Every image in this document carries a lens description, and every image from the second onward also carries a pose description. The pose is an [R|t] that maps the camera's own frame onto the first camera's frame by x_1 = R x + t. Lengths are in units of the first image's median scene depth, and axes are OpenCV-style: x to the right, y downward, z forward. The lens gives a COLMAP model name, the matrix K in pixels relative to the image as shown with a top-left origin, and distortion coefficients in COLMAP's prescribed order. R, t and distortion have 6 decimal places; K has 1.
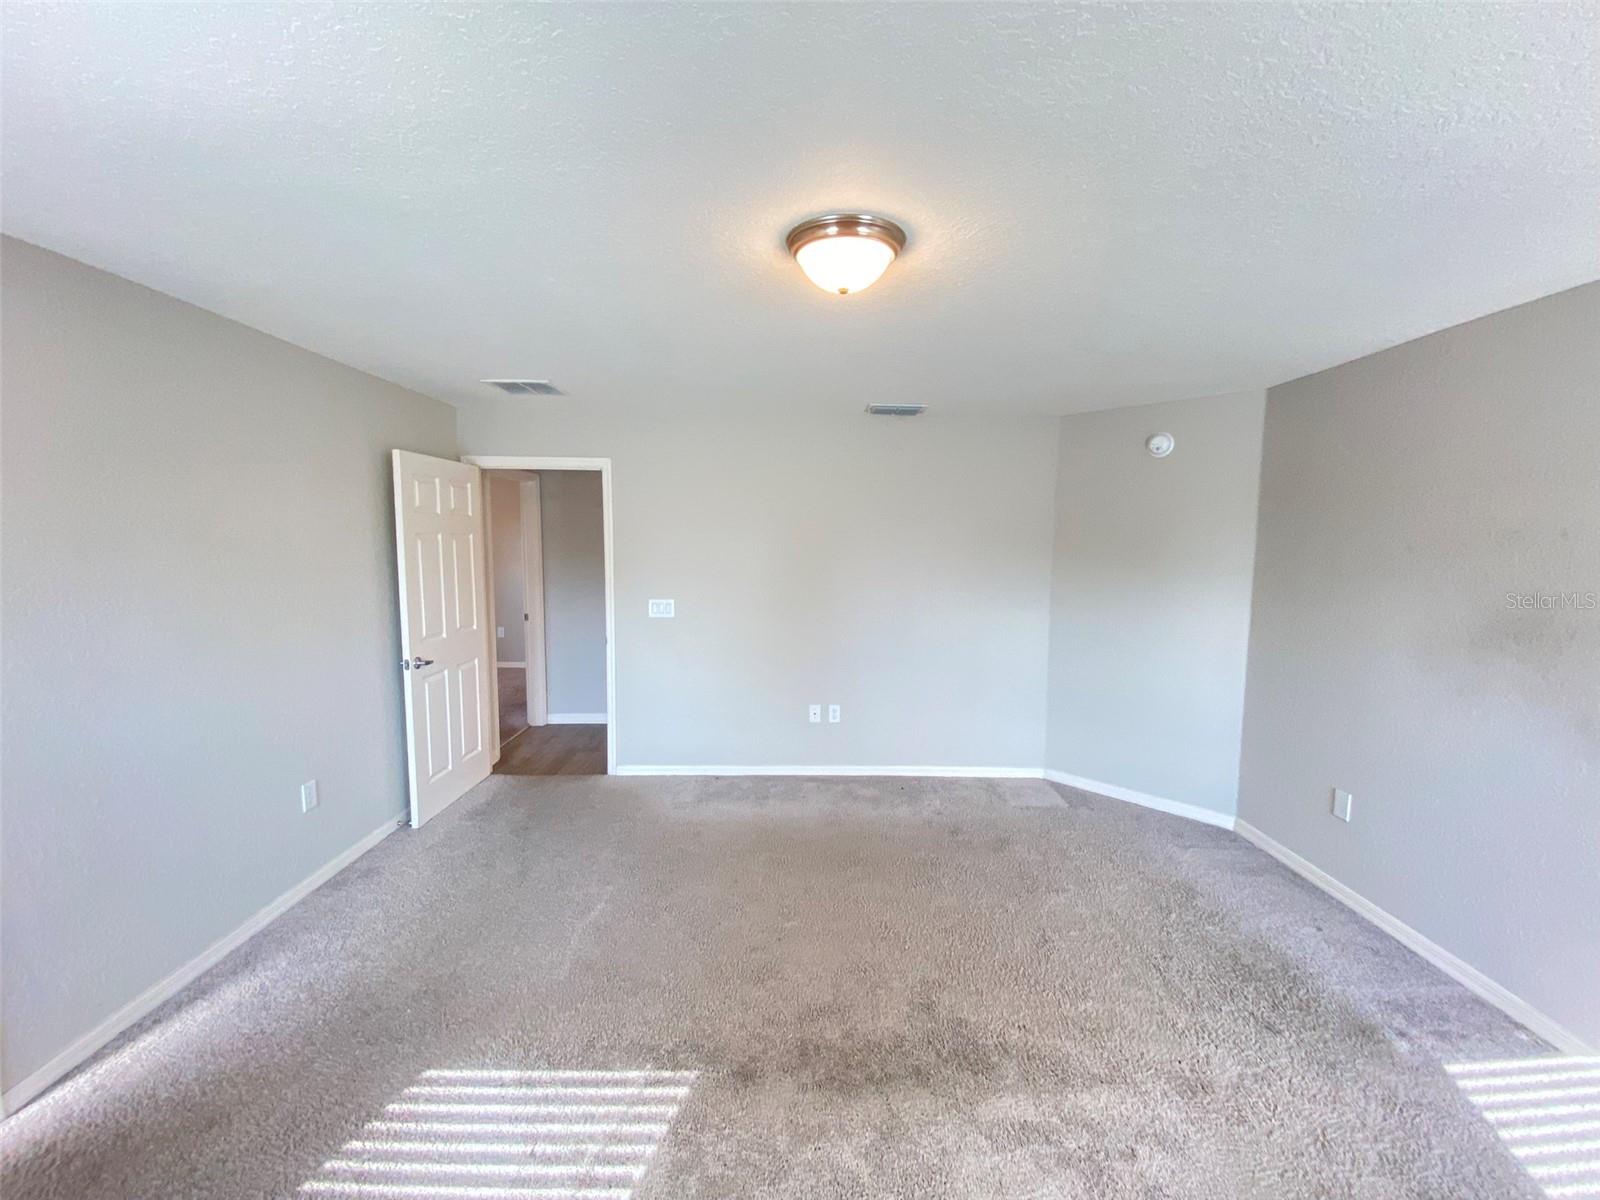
lens RADIAL K [[650.7, 0, 800.0], [0, 650.7, 600.0], [0, 0, 1]] dist [0.023711, -0.021694]
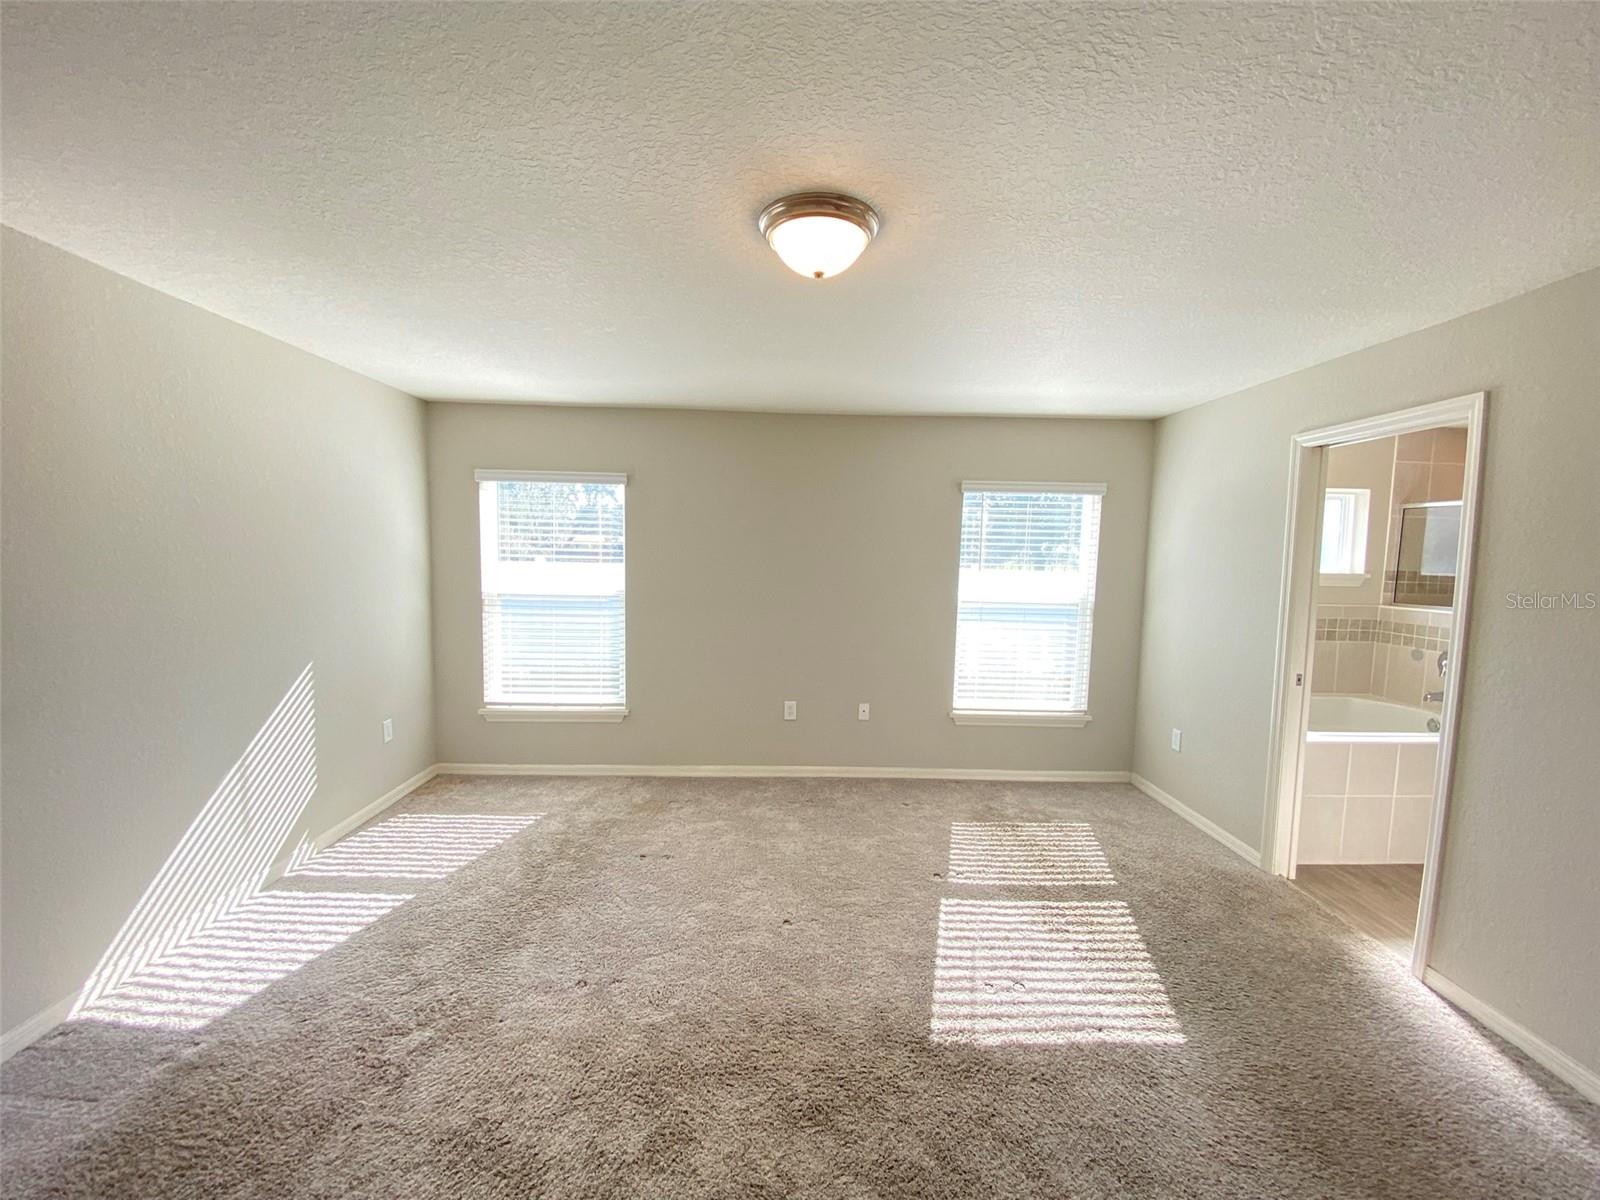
lens RADIAL K [[650.7, 0, 800.0], [0, 650.7, 600.0], [0, 0, 1]] dist [0.023711, -0.021694]
pose [[-0.999470, -0.030603, -0.011111, 0.046260], [-0.032092, 0.983551, 0.177759, -0.083650], [0.005488, 0.178021, -0.984011, 1.049940]]
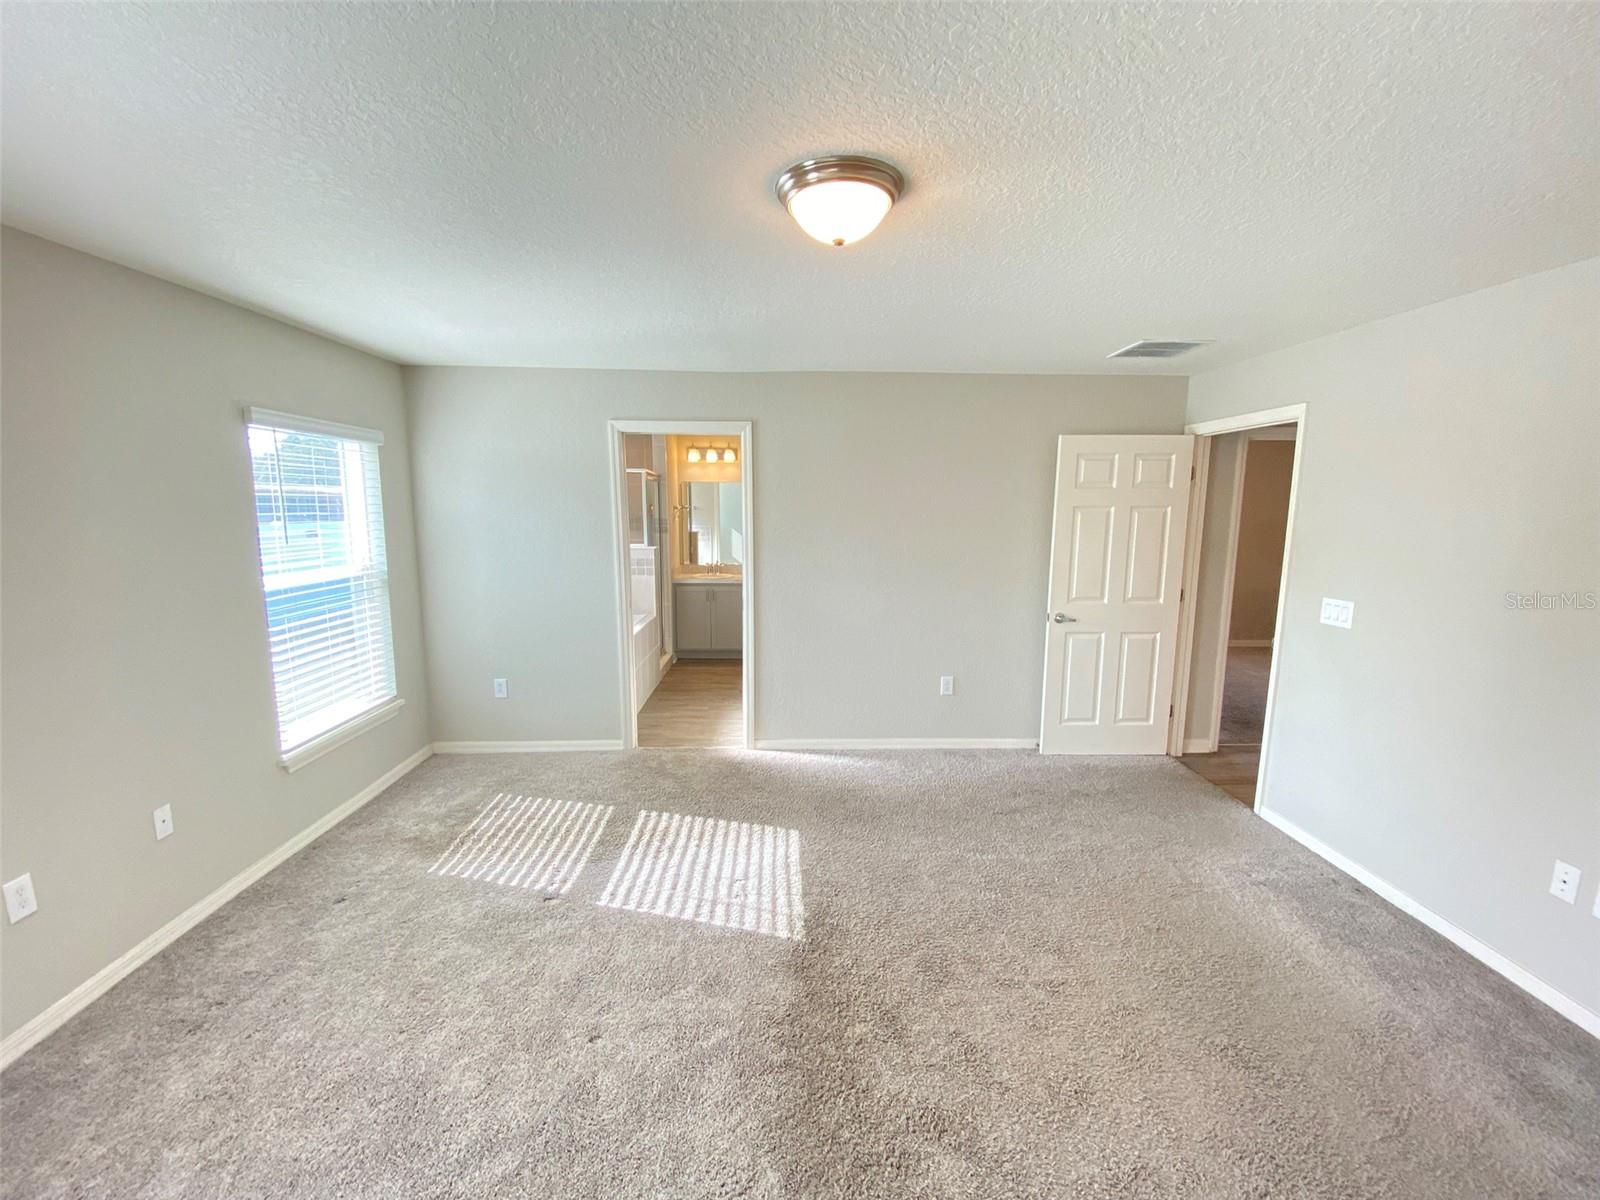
lens RADIAL K [[650.7, 0, 800.0], [0, 650.7, 600.0], [0, 0, 1]] dist [0.023711, -0.021694]
pose [[0.017172, 0.133899, -0.990846, 0.542450], [-0.100795, 0.986176, 0.131521, -0.040746], [0.994759, 0.097614, 0.030431, 0.492696]]
